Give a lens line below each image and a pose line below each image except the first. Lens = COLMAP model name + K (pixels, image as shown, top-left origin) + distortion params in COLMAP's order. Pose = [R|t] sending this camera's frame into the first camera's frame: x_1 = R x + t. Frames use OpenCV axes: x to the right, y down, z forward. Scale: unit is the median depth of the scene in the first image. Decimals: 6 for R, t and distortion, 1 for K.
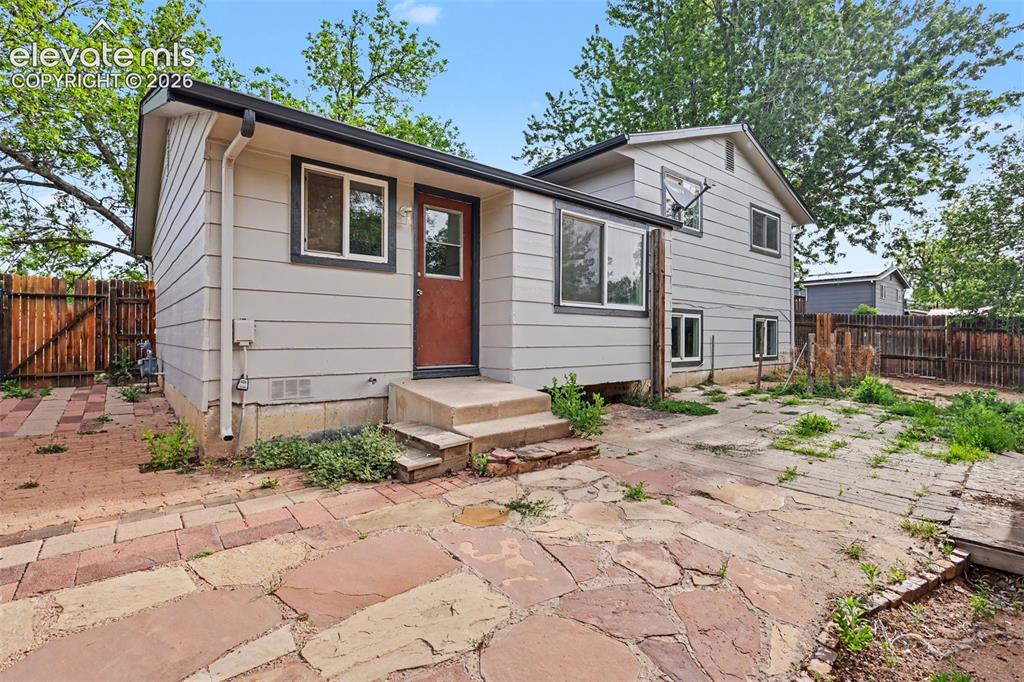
lens RADIAL K [[470.6, 0, 508.7], [0, 470.6, 338.0], [0, 0, 1]] dist [-0.002846, 0.003657]
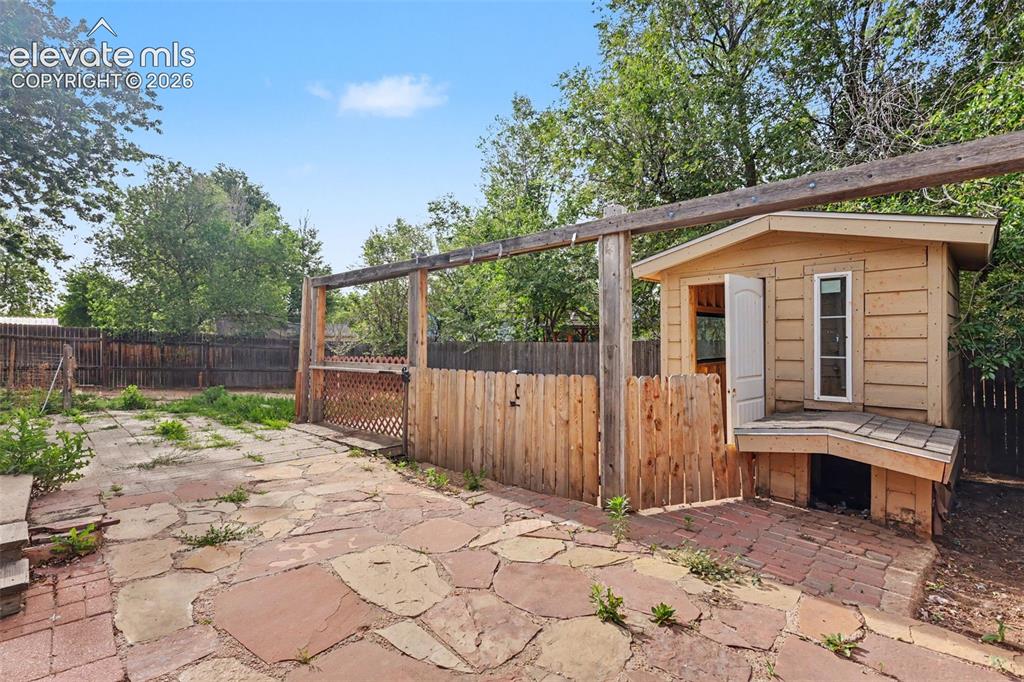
lens RADIAL K [[470.6, 0, 508.7], [0, 470.6, 338.0], [0, 0, 1]] dist [-0.002846, 0.003657]
pose [[-0.057633, 0.007803, 0.998307, -0.900397], [0.008678, 0.999936, -0.007315, -0.033321], [-0.998300, 0.008242, -0.057697, 0.427174]]
